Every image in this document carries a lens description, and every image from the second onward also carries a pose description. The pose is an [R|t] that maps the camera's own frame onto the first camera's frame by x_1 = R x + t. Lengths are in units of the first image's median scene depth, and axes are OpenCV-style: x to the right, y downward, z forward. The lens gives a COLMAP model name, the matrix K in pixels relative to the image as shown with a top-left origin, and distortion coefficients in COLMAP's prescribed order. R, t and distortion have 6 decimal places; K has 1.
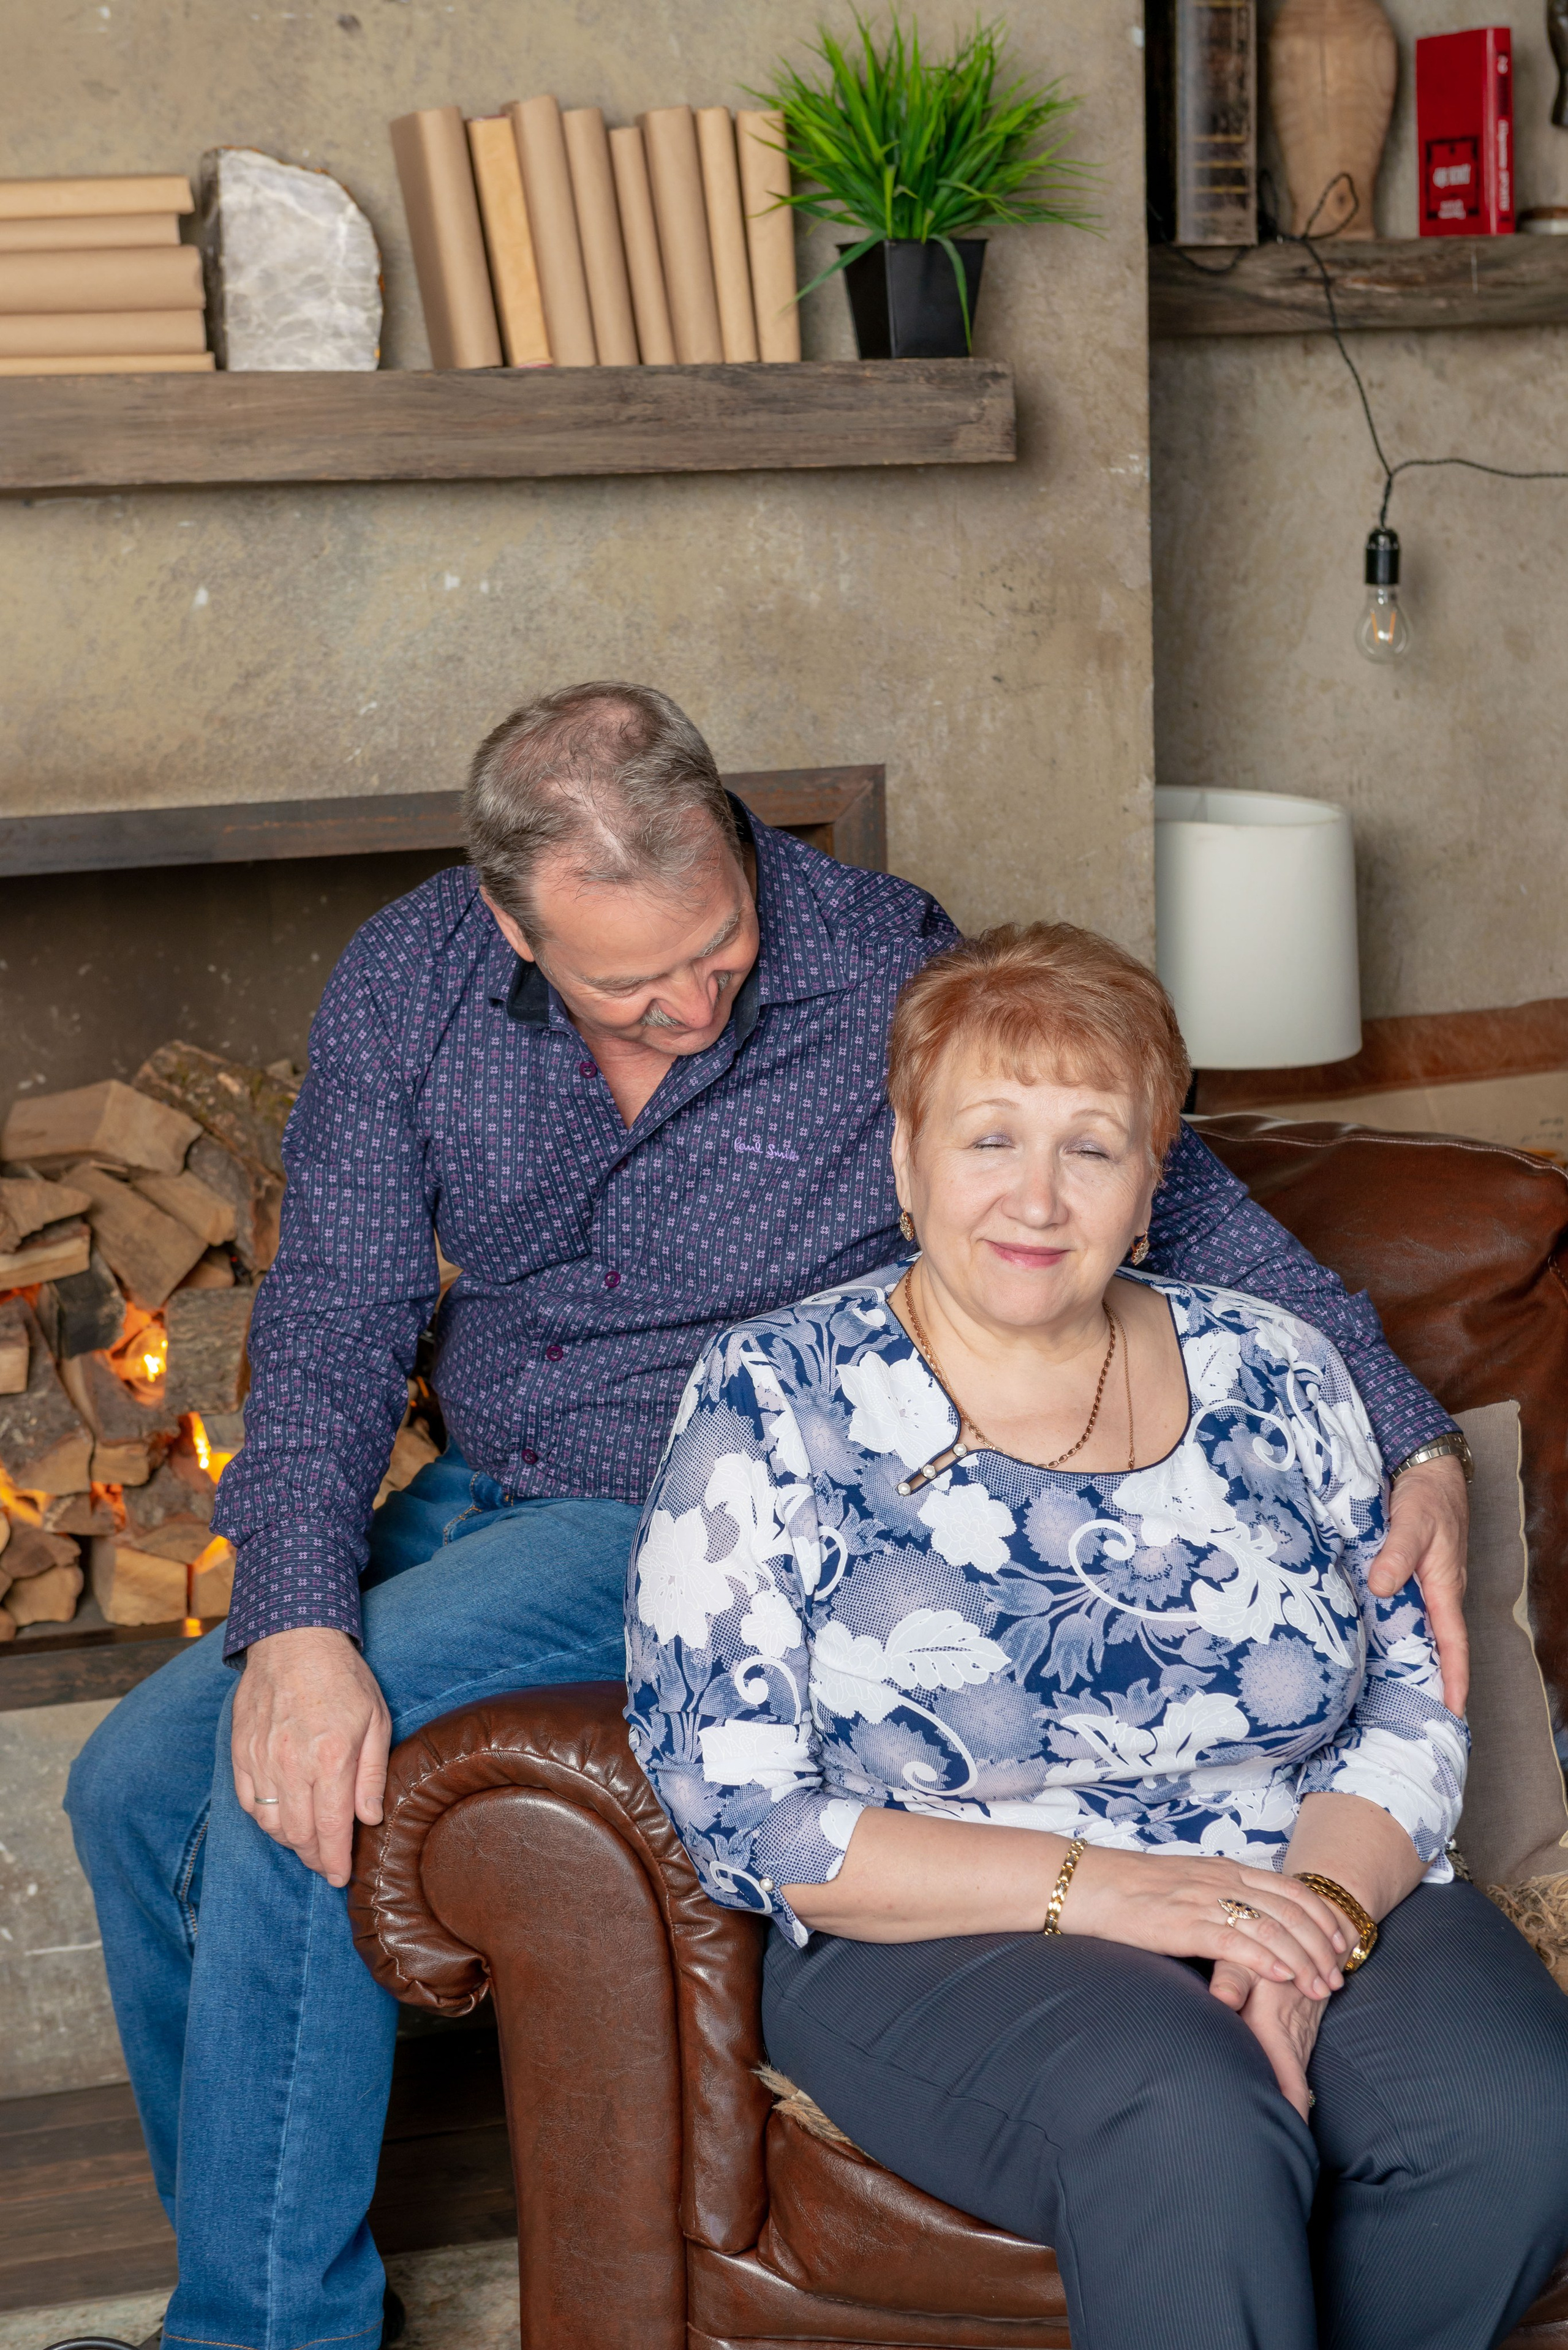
lens RADIAL K [[4301.3, 0, 784.0], [0, 4301.3, 1175.0], [0, 0, 1]] dist [0.004314, -0.089948]
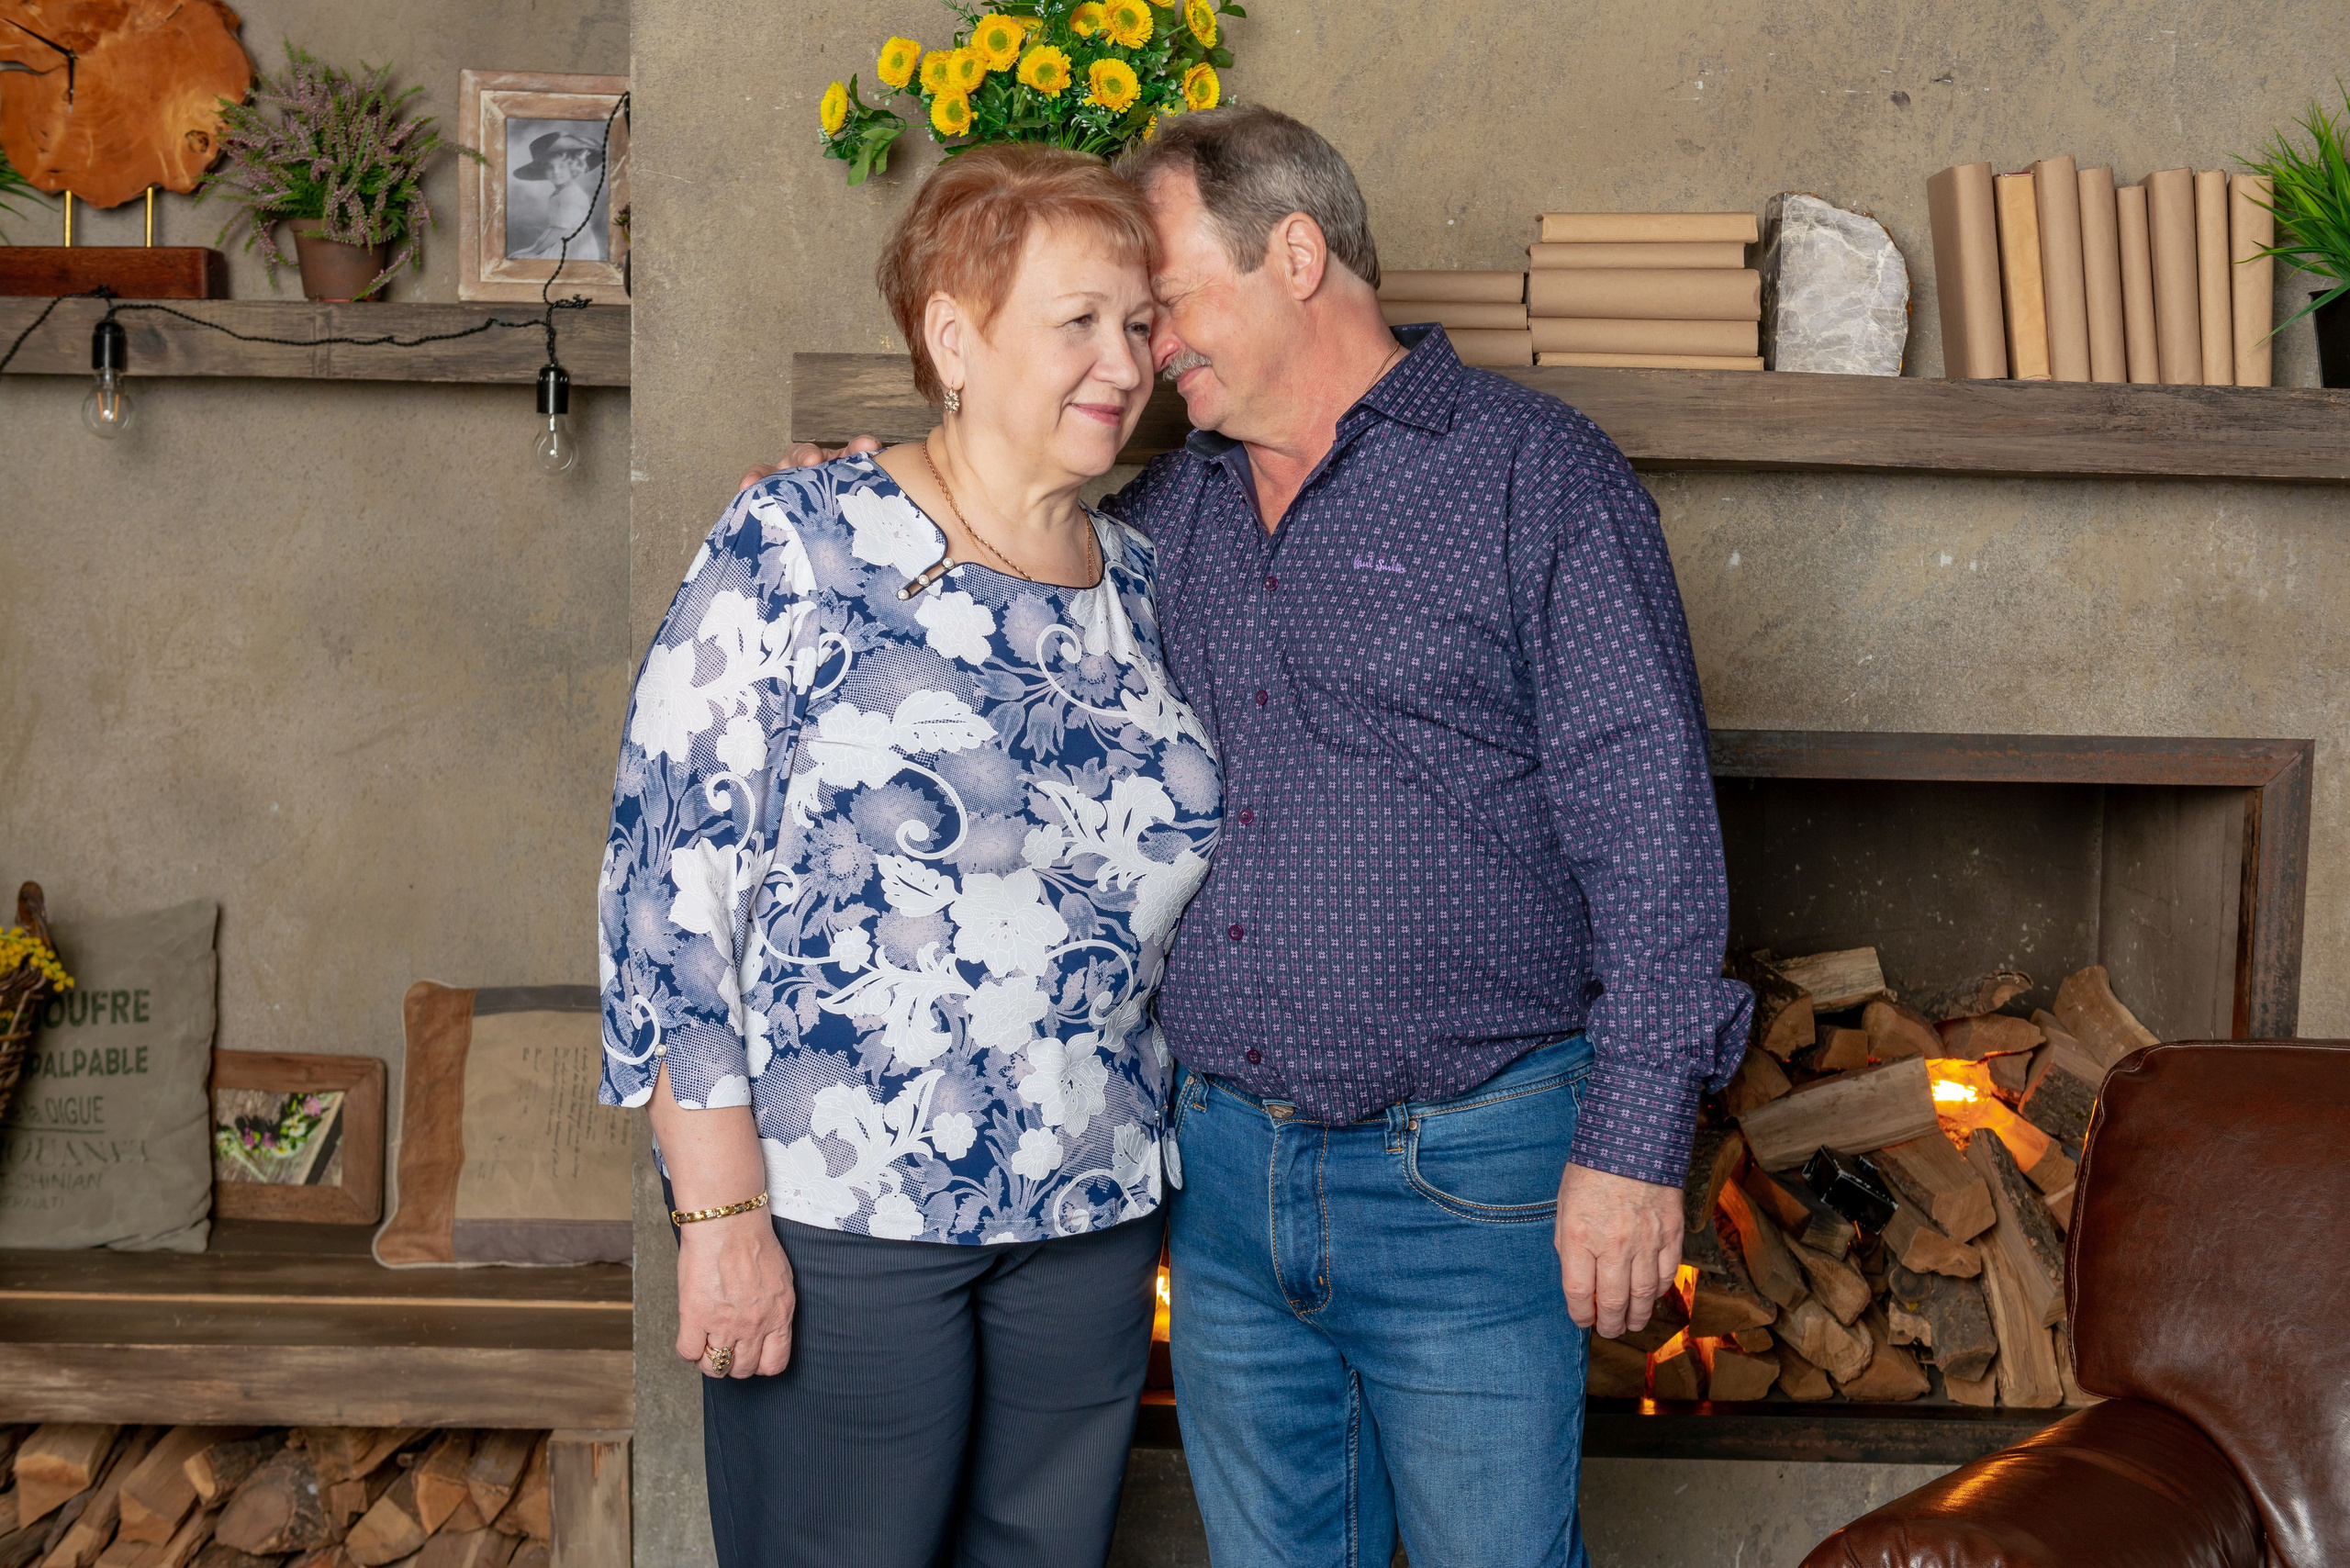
lens RADIAL K [[3111.4, 0, 1158.7], [0, 3111.4, 786.6], [0, 0, 1]] dist [0.009312, -0.008787]
pose [[0.950419, 0.078501, -0.300902, -0.019806], [-0.103482, 0.992306, -0.067975, 0.006500], [0.293251, 0.095743, 0.951229, 0.116871]]
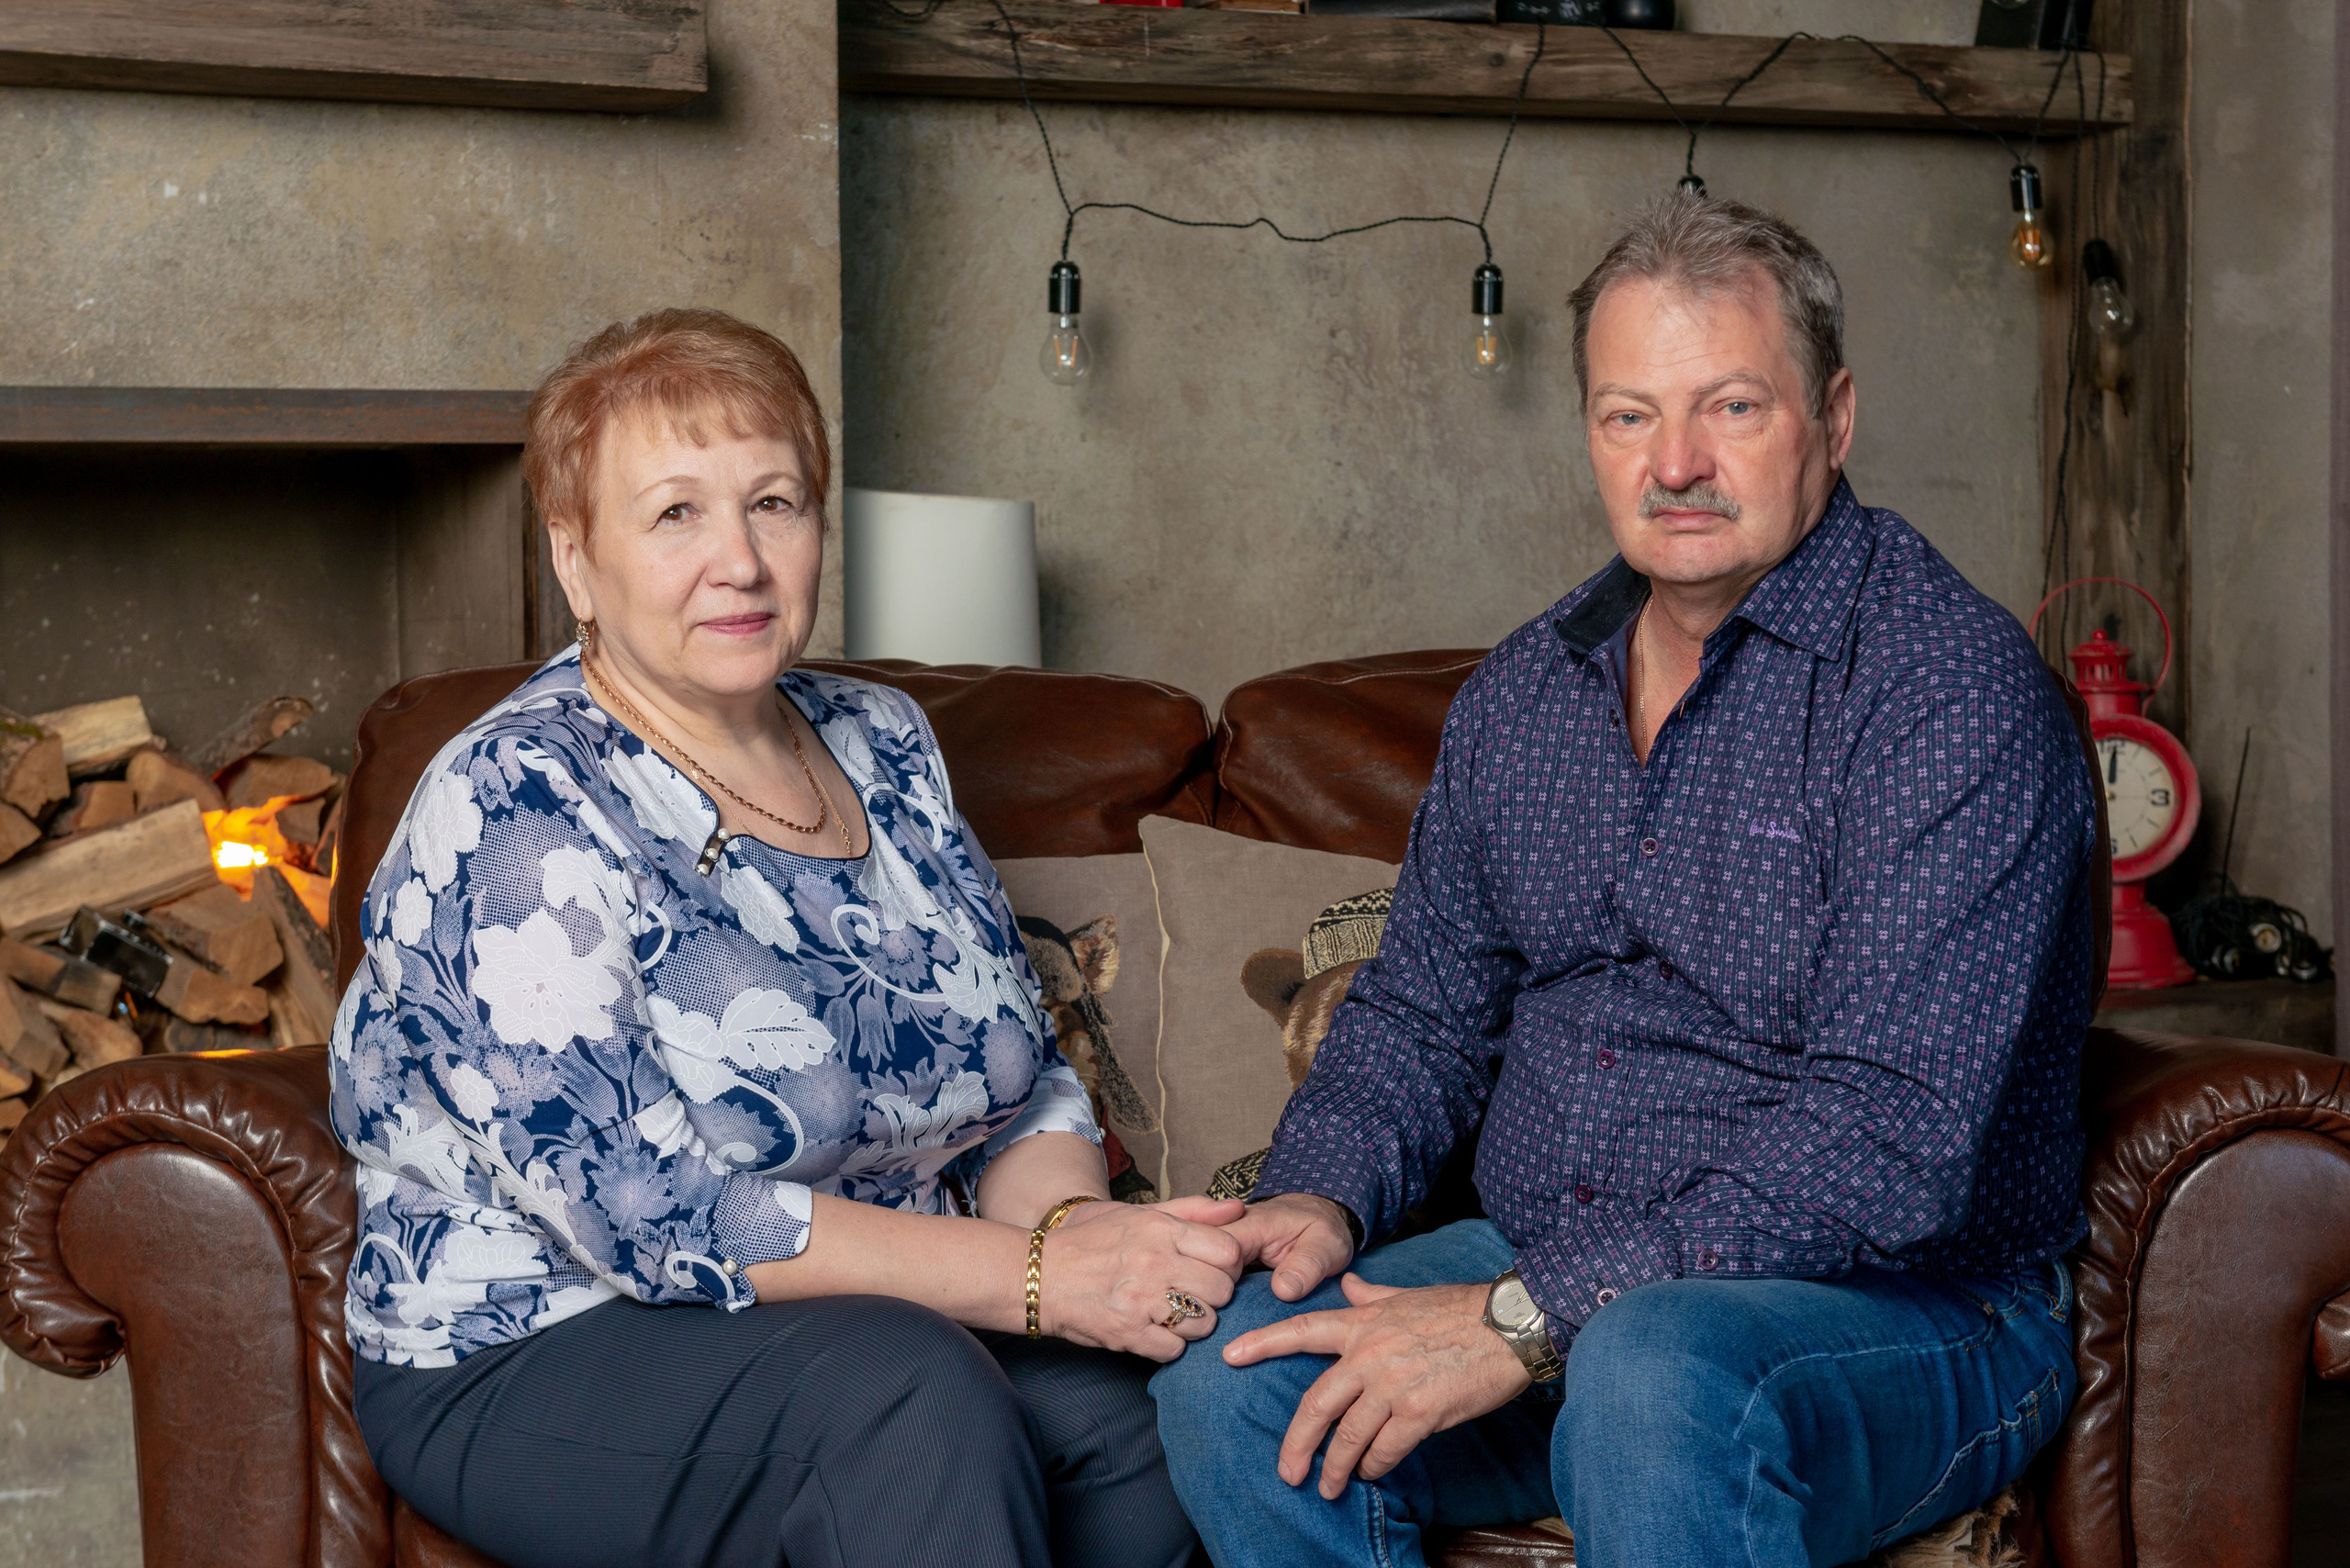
lens RADIAL K [[3973.0, 0, 1175.0], [0, 3973.0, 784.0], [0, 0, 1]] dist [0.048386, -0.208784]
pose [[0.990188, 0.015107, 0.138922, 0.033633], [0.003879, 0.990785, -0.135387, 0.141265], [-0.139687, 0.134597, 0.981005, 0.023807]]
